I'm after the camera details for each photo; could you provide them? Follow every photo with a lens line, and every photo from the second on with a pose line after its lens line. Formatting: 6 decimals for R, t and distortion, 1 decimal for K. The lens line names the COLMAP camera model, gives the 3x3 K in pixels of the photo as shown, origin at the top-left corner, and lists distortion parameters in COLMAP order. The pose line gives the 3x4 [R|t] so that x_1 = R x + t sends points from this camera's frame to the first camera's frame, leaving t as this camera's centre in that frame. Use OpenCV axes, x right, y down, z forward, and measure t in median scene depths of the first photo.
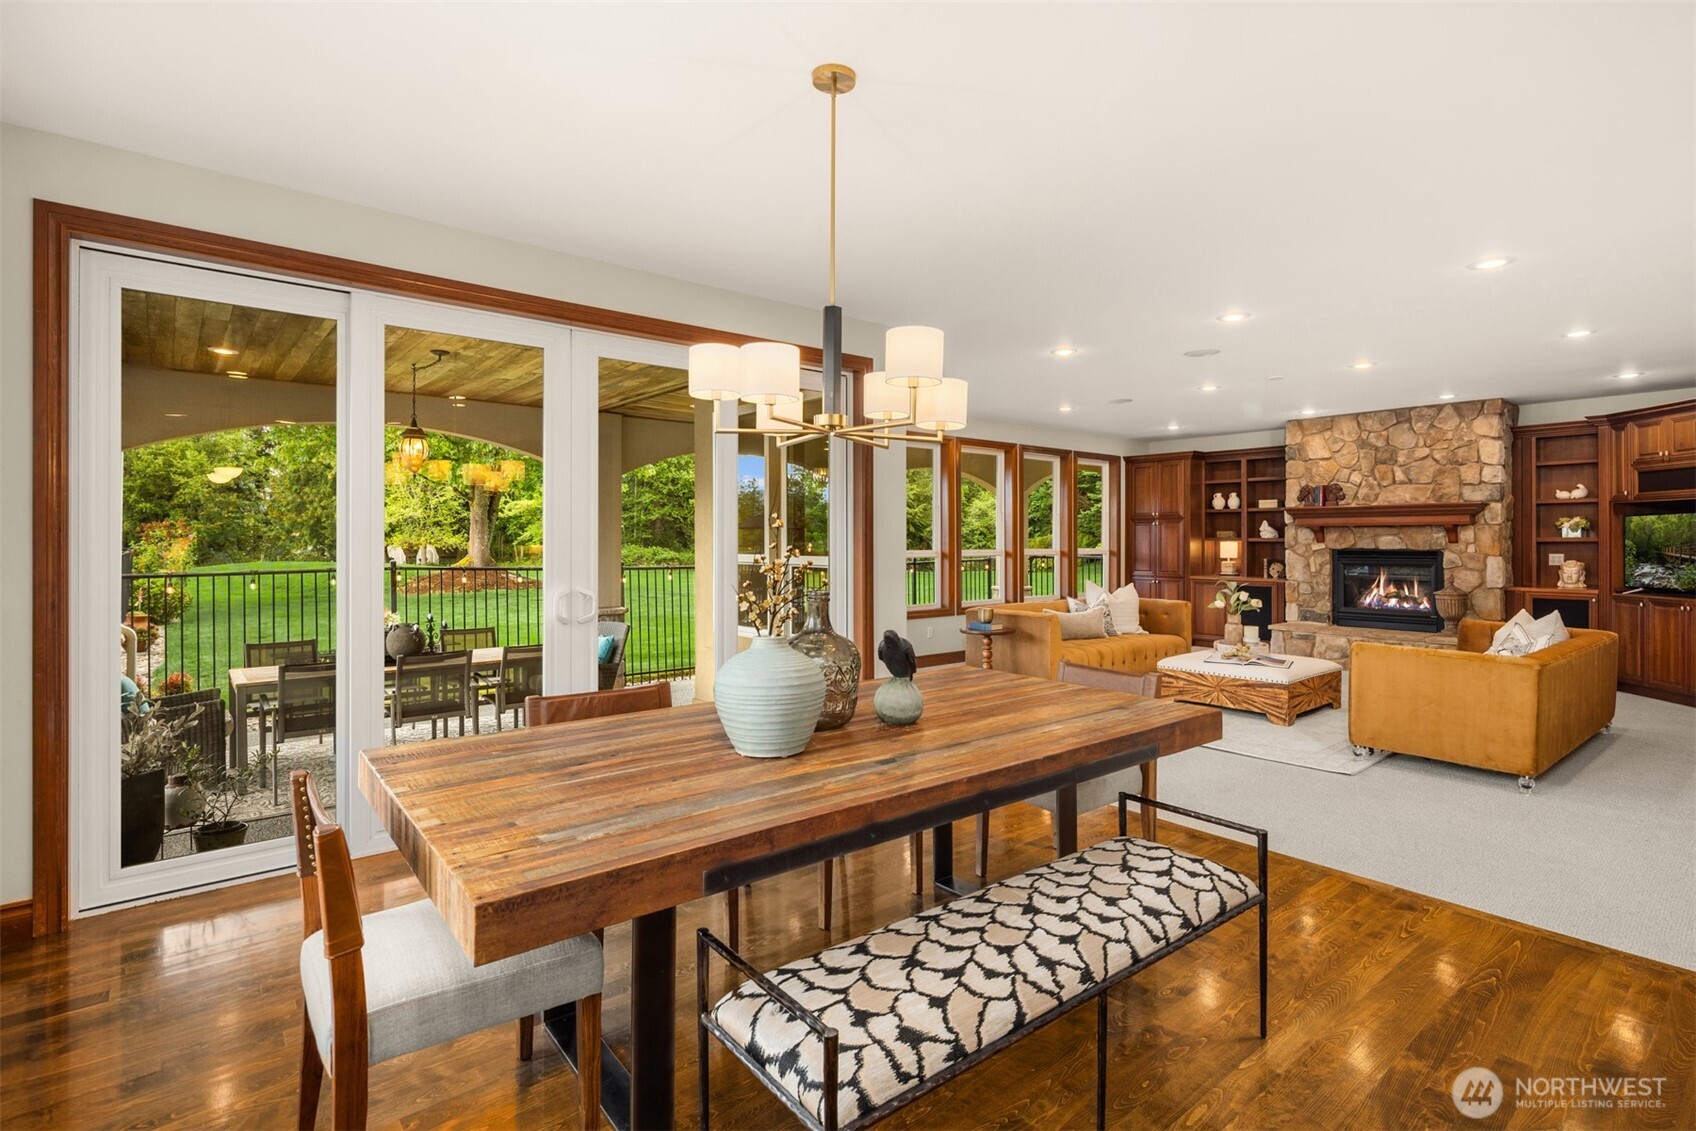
lens RADIAL K [[812.5, 0, 852.1], [0, 812.5, 540.8], [0, 0, 1]] dist [0.002232, 0.000207]
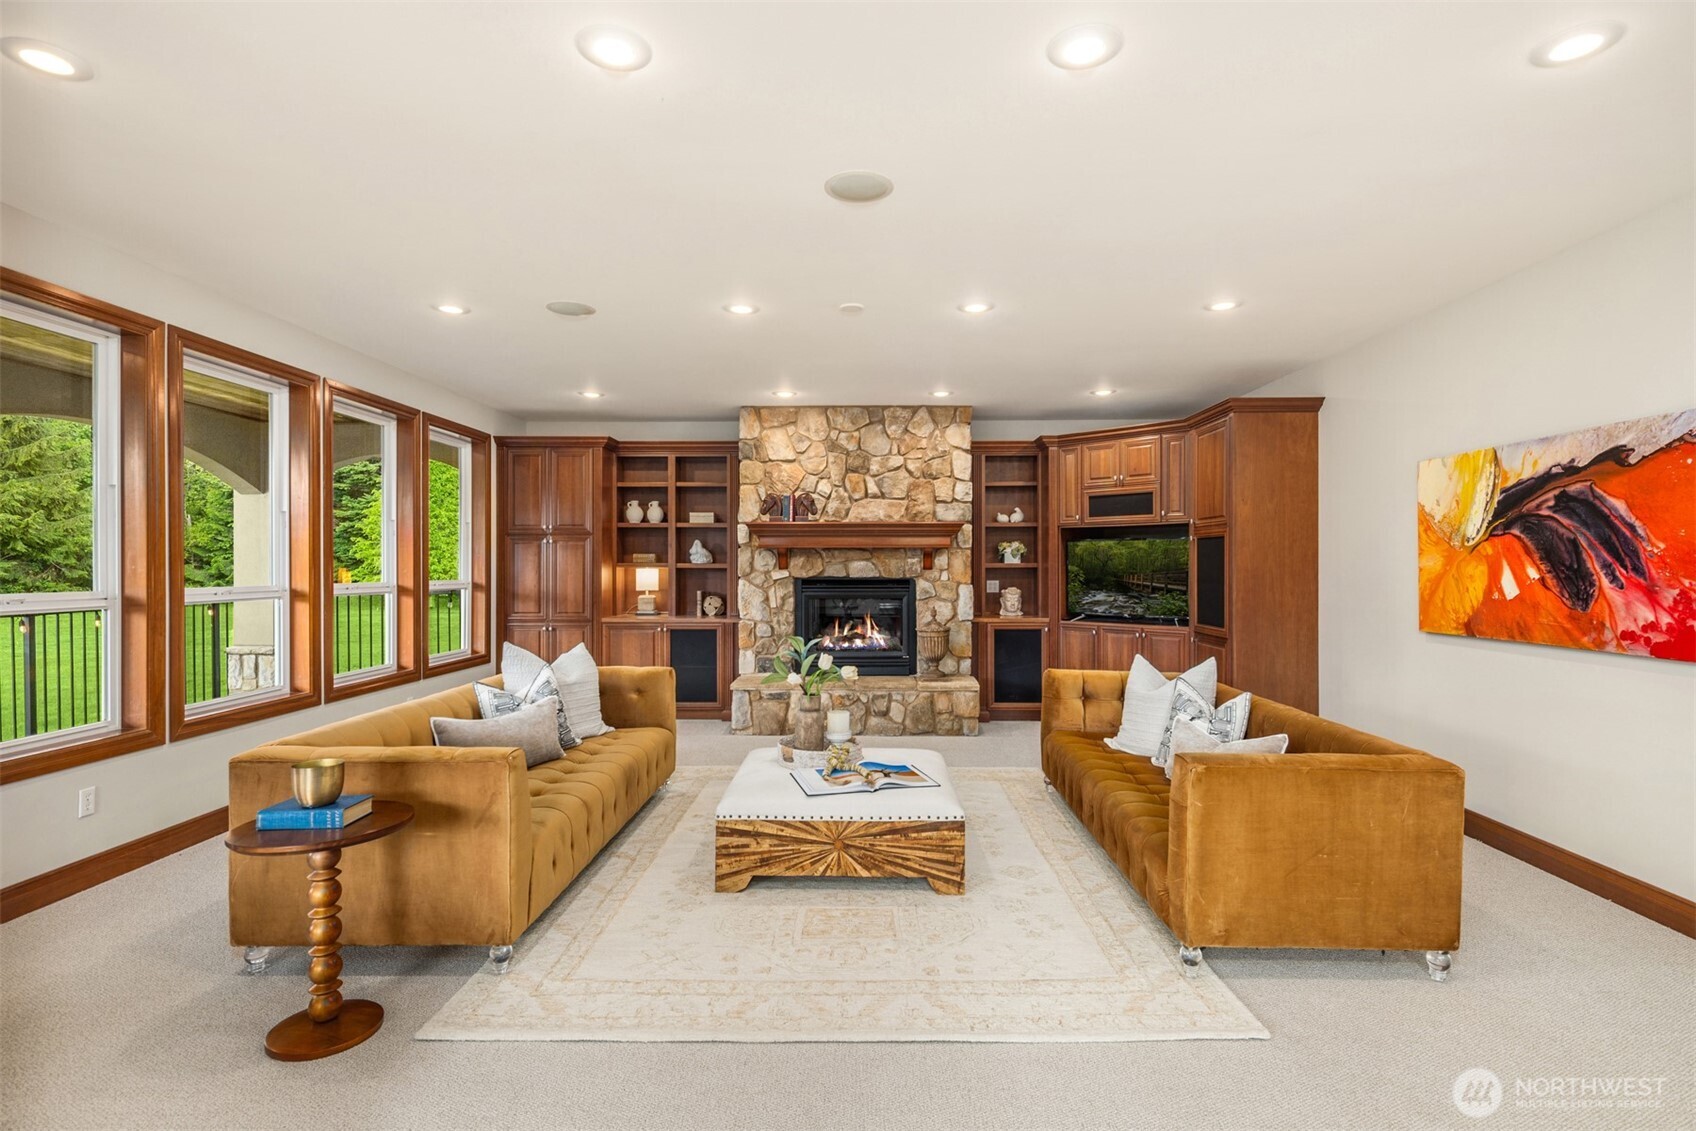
lens RADIAL K [[820.3, 0, 868.9], [0, 820.3, 567.6], [0, 0, 1]] dist [-0.000920, 0.000690]
pose [[0.643546, -0.001377, 0.765406, 0.036309], [0.000159, 0.999999, 0.001665, -0.000766], [-0.765407, -0.000950, 0.643546, 0.456515]]
